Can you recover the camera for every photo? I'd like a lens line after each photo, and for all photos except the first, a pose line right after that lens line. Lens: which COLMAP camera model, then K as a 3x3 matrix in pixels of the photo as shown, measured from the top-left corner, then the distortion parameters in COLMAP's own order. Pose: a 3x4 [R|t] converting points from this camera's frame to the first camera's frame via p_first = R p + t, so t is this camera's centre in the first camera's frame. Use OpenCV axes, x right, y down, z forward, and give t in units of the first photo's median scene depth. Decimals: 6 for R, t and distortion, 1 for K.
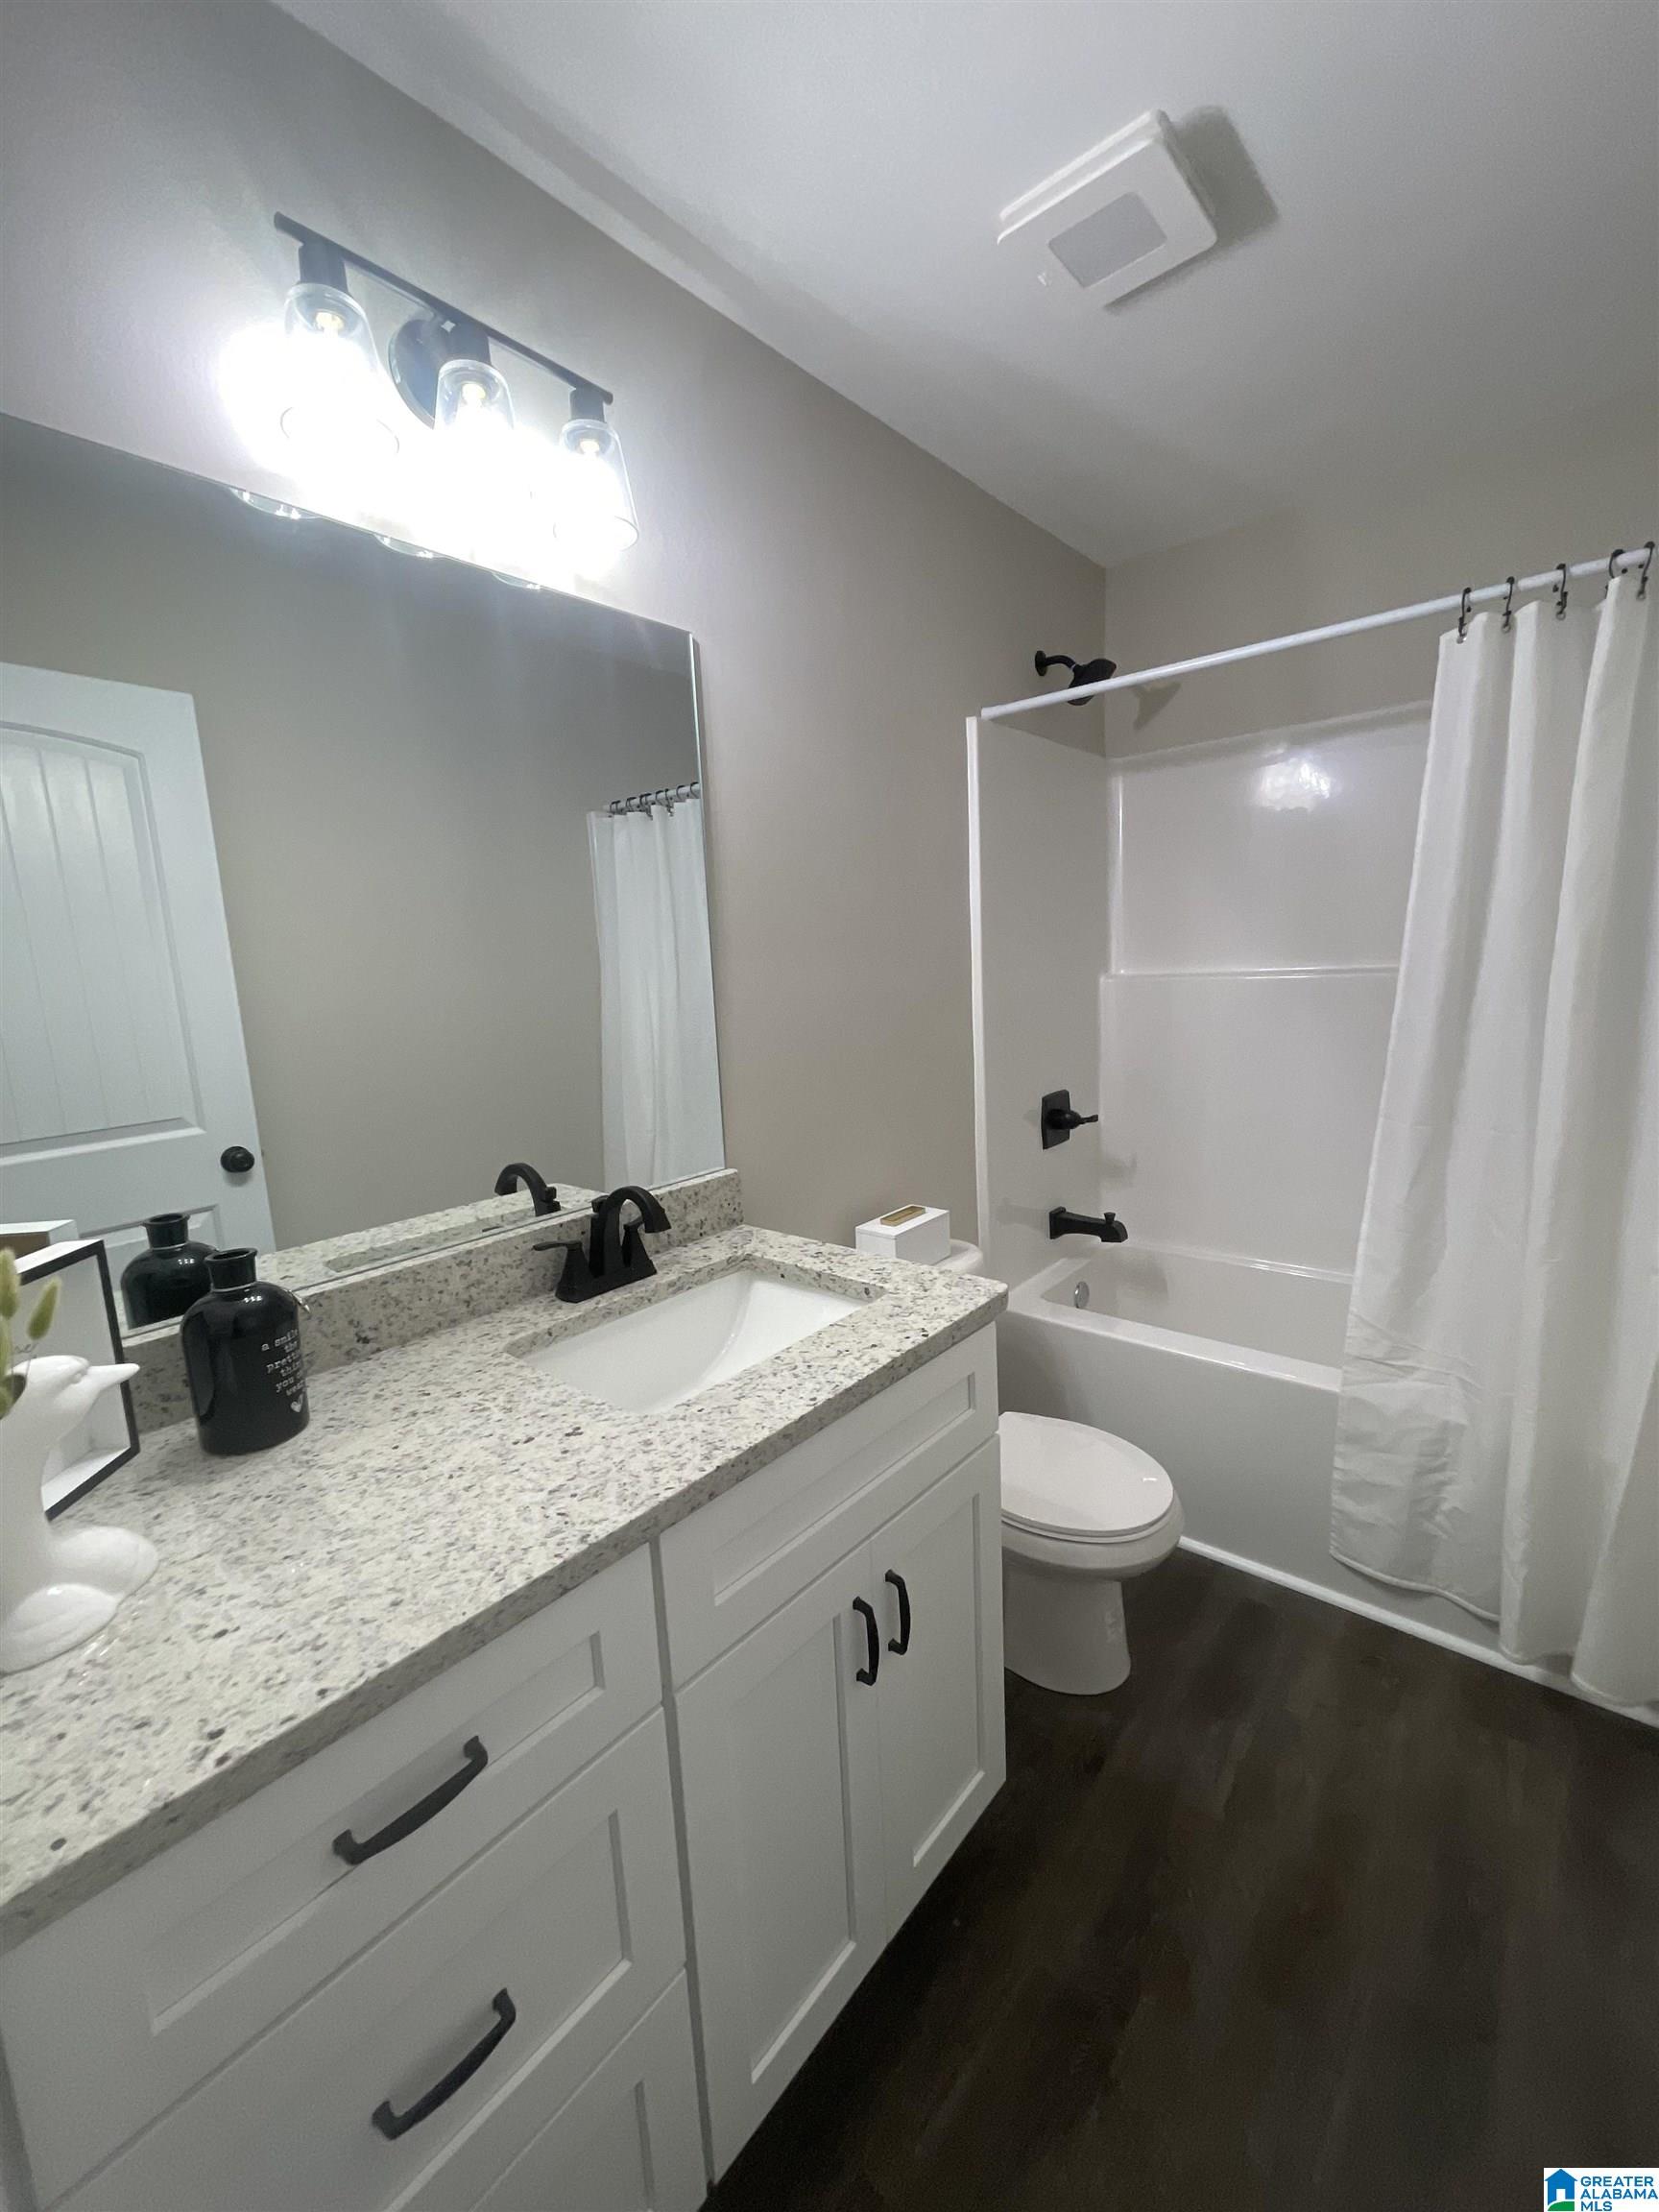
lens RADIAL K [[891.7, 0, 824.9], [0, 891.7, 1097.3], [0, 0, 1]] dist [-0.007853, 0.000053]
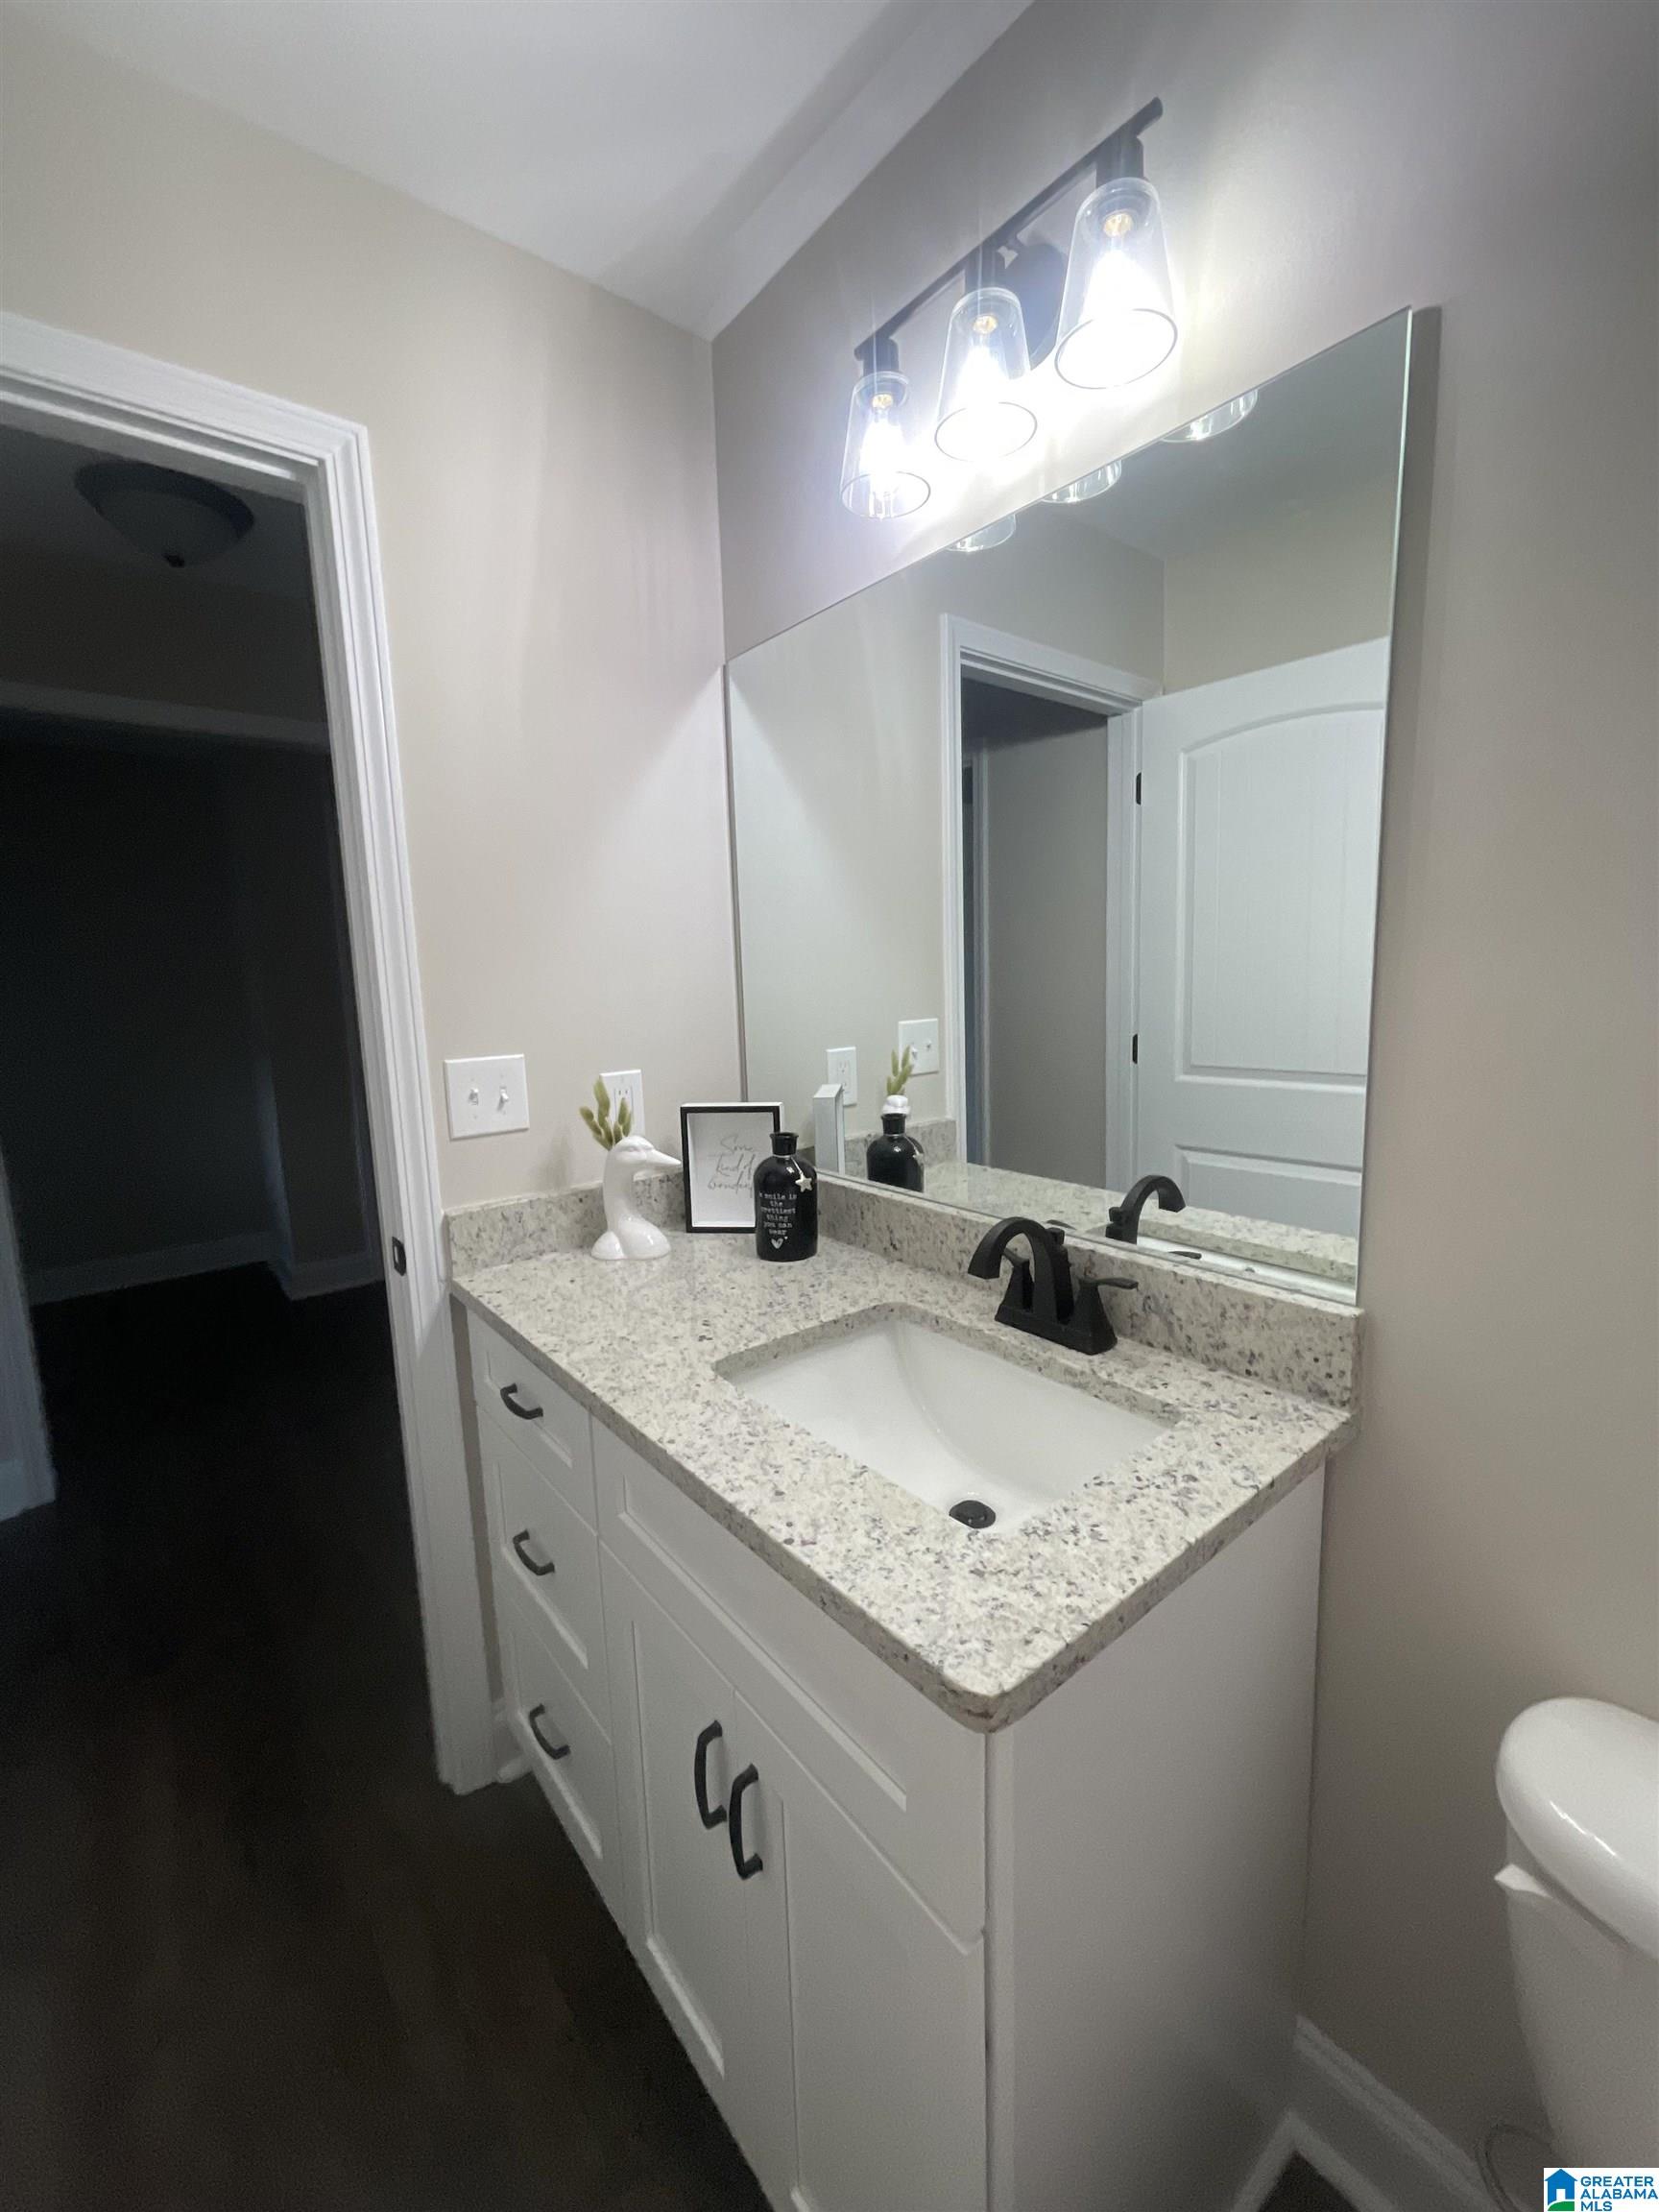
lens RADIAL K [[891.7, 0, 824.9], [0, 891.7, 1097.3], [0, 0, 1]] dist [-0.007853, 0.000053]
pose [[-0.169943, 0.195410, -0.965885, 0.655289], [-0.114722, 0.969555, 0.216338, -0.185238], [0.978753, 0.147573, -0.142351, 1.046258]]
